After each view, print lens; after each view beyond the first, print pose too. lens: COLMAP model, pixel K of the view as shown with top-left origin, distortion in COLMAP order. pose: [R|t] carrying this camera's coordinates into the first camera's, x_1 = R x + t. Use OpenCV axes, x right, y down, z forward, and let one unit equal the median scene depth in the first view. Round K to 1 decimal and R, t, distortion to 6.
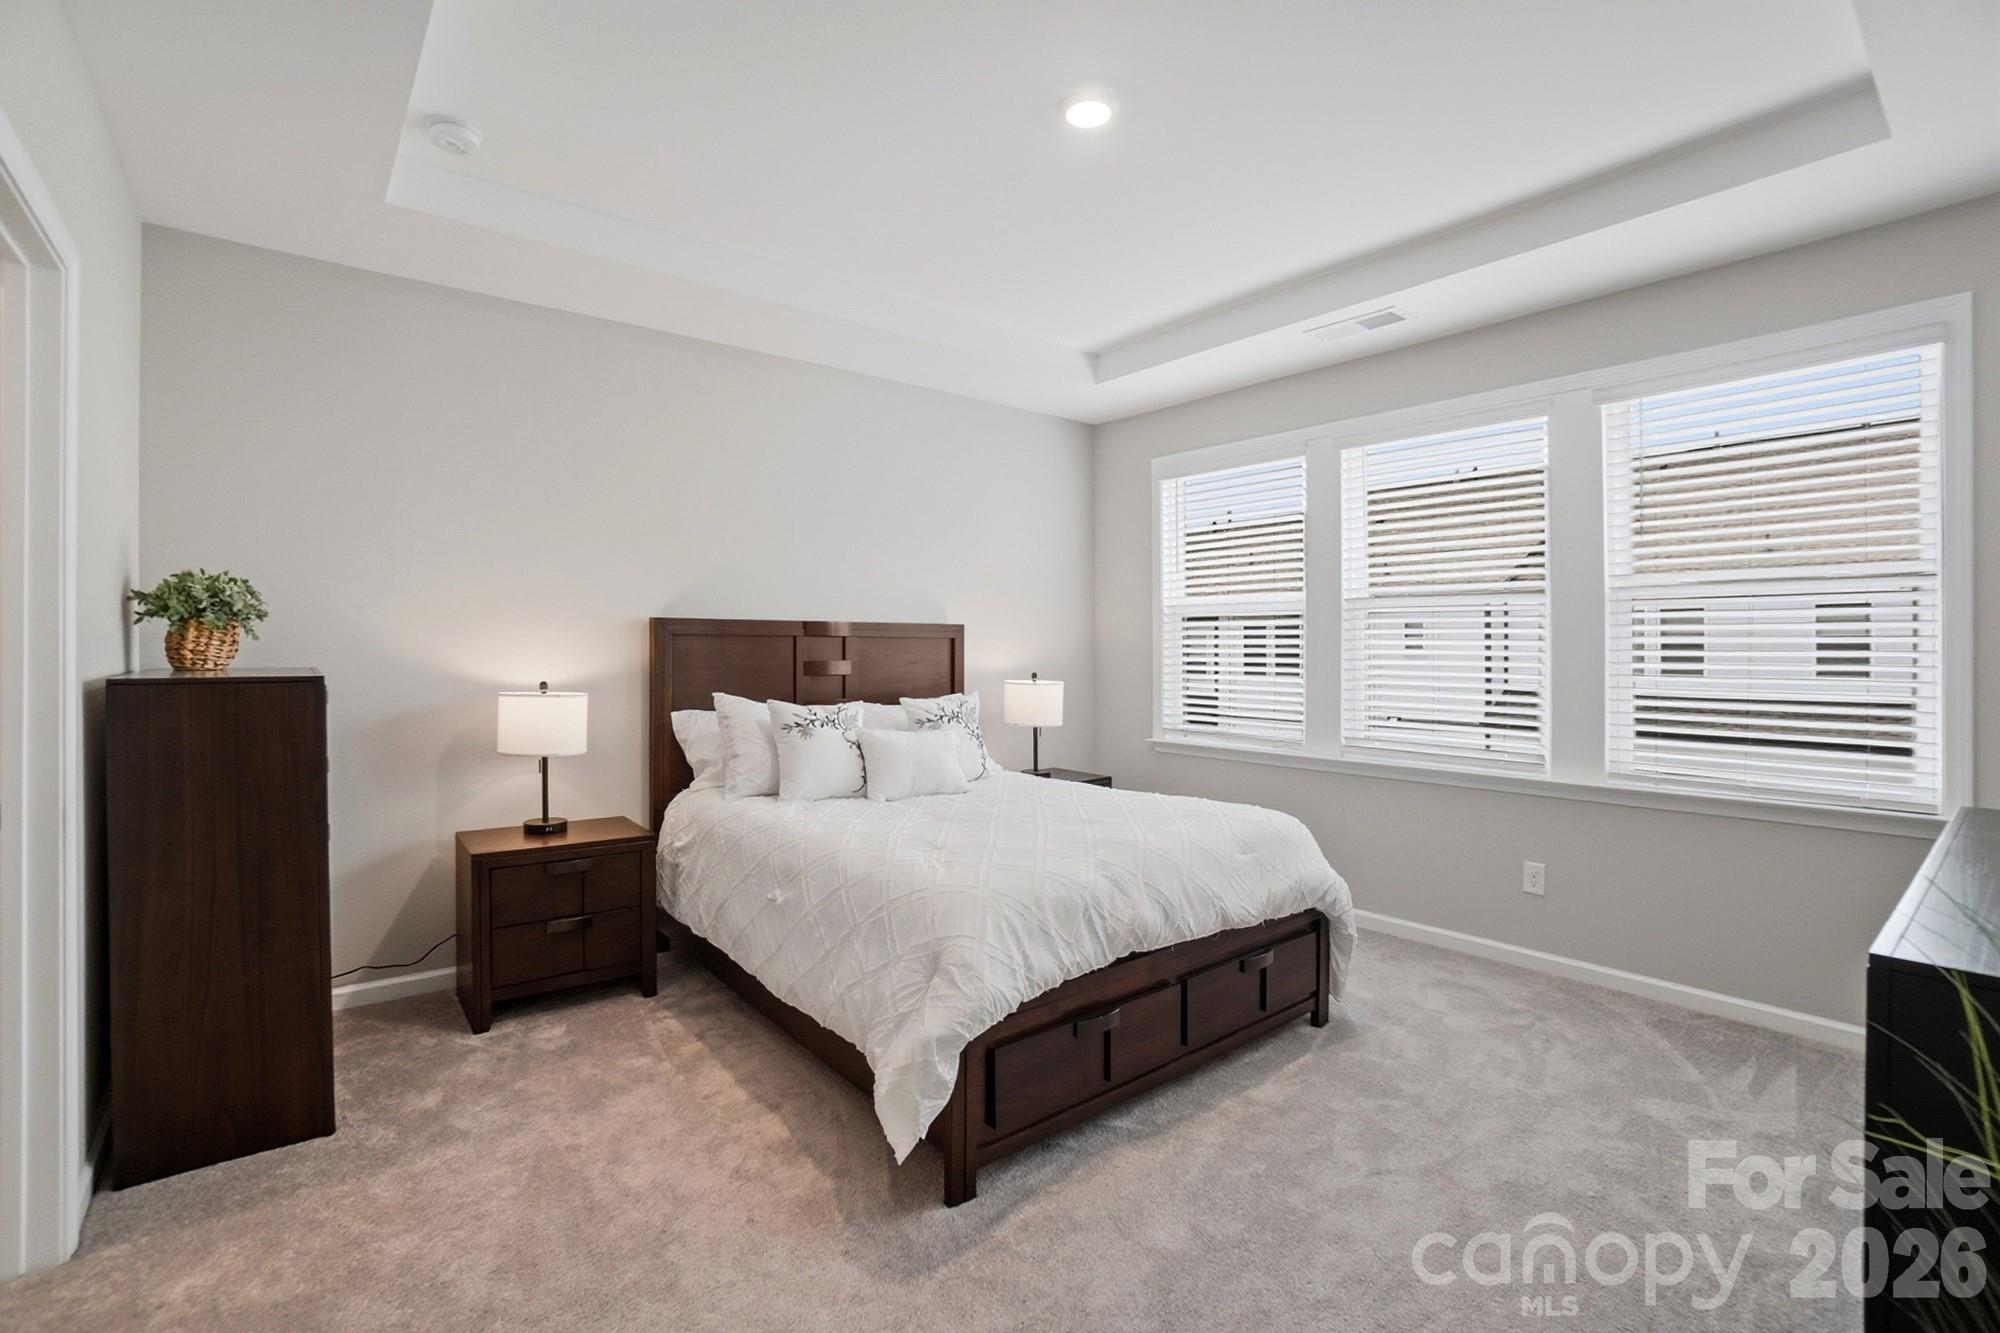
lens RADIAL K [[843.1, 0, 995.5], [0, 843.1, 643.8], [0, 0, 1]] dist [-0.023750, 0.000529]
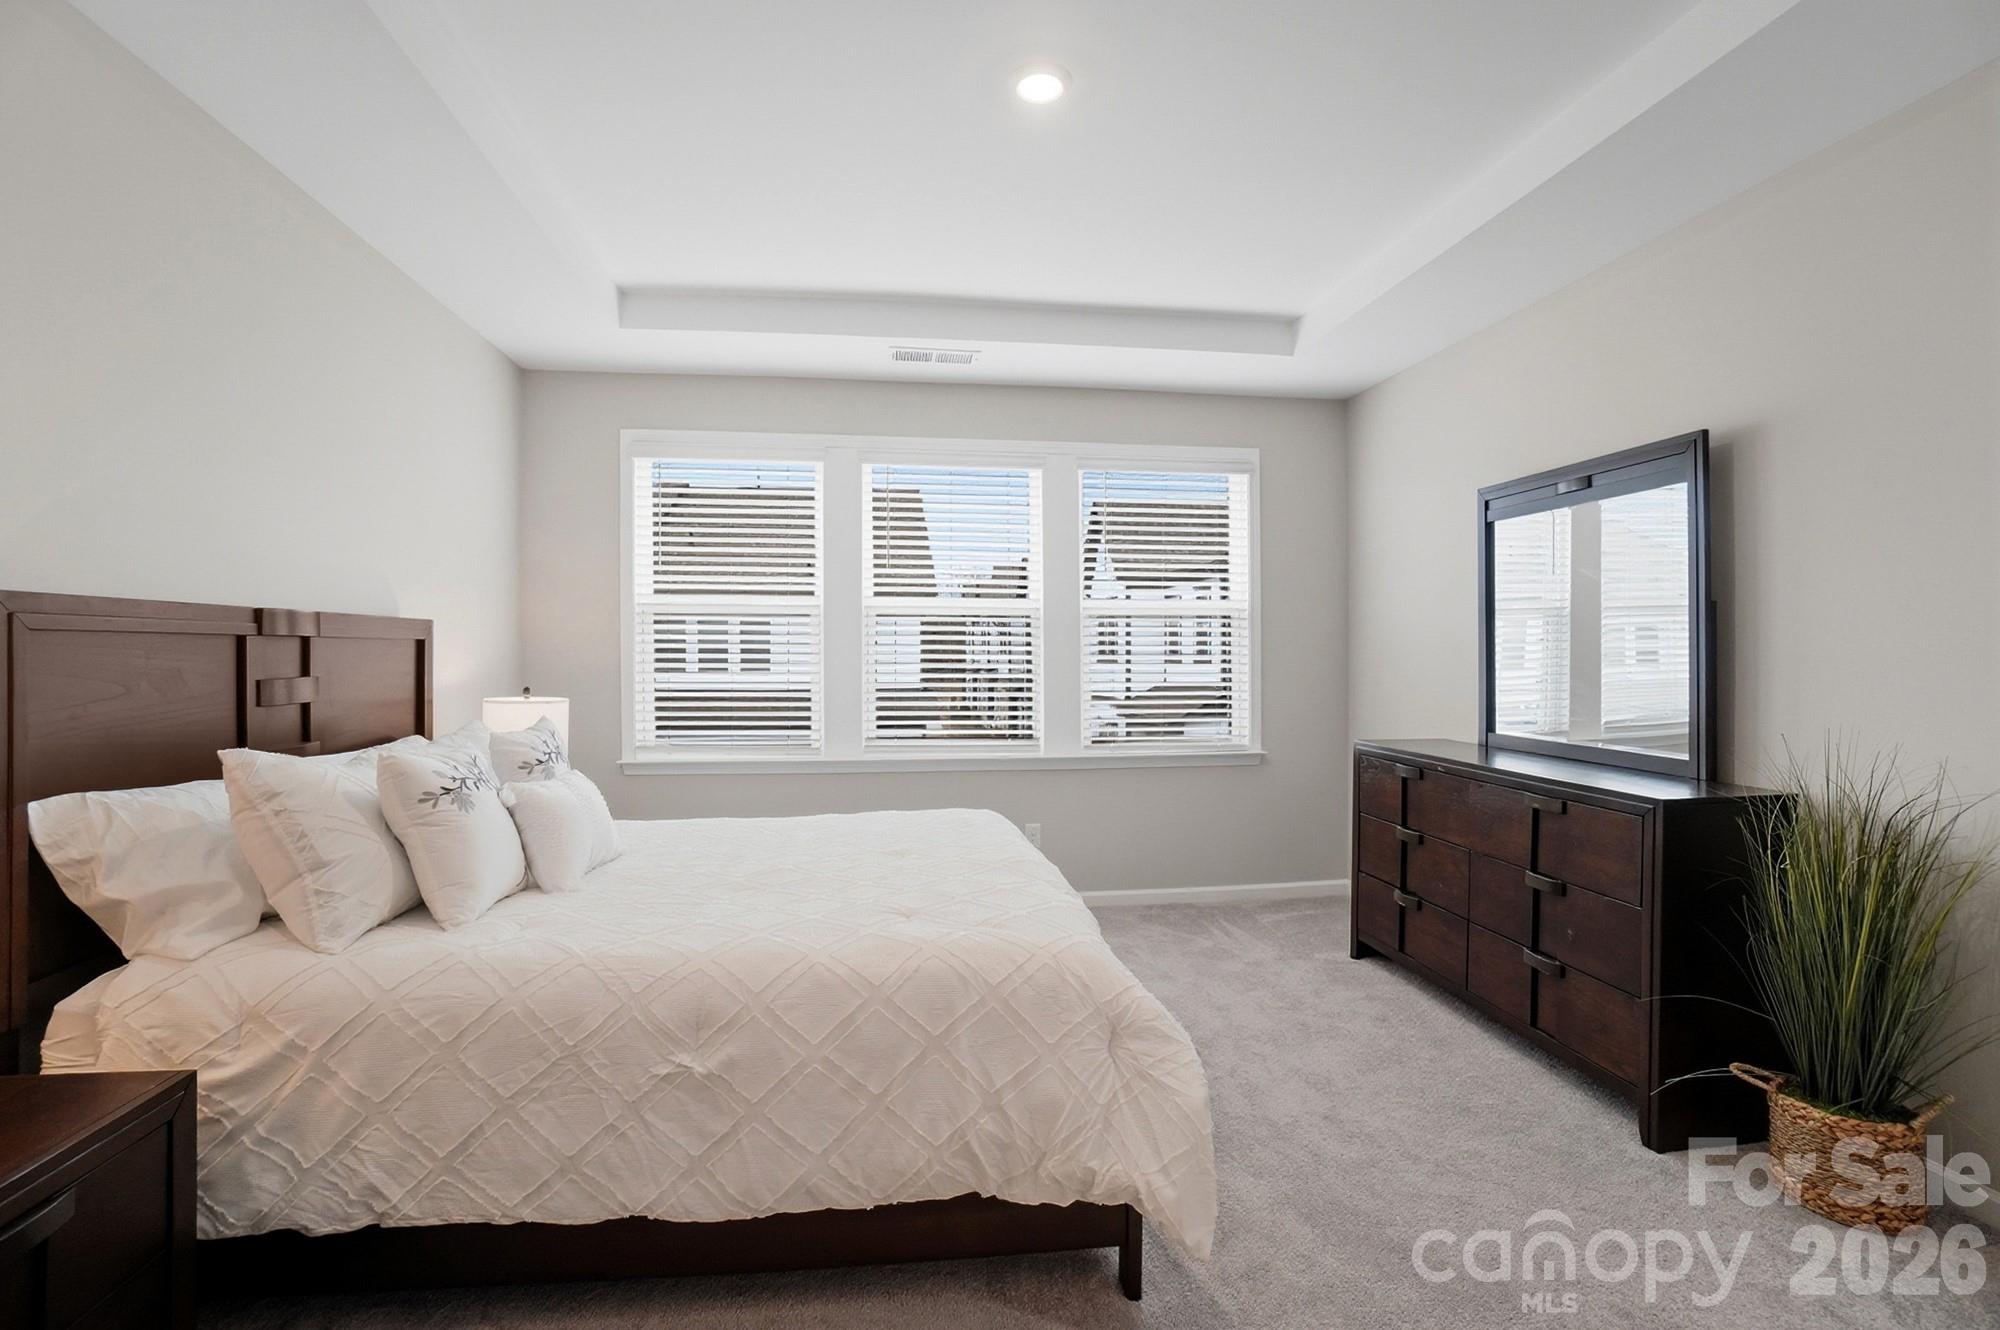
lens RADIAL K [[843.1, 0, 995.5], [0, 843.1, 642.3], [0, 0, 1]] dist [-0.023750, 0.000529]
pose [[0.570820, 0.007866, 0.821037, -0.446422], [-0.006146, 0.999967, -0.005307, -0.005172], [-0.821052, -0.002017, 0.570850, 0.324726]]
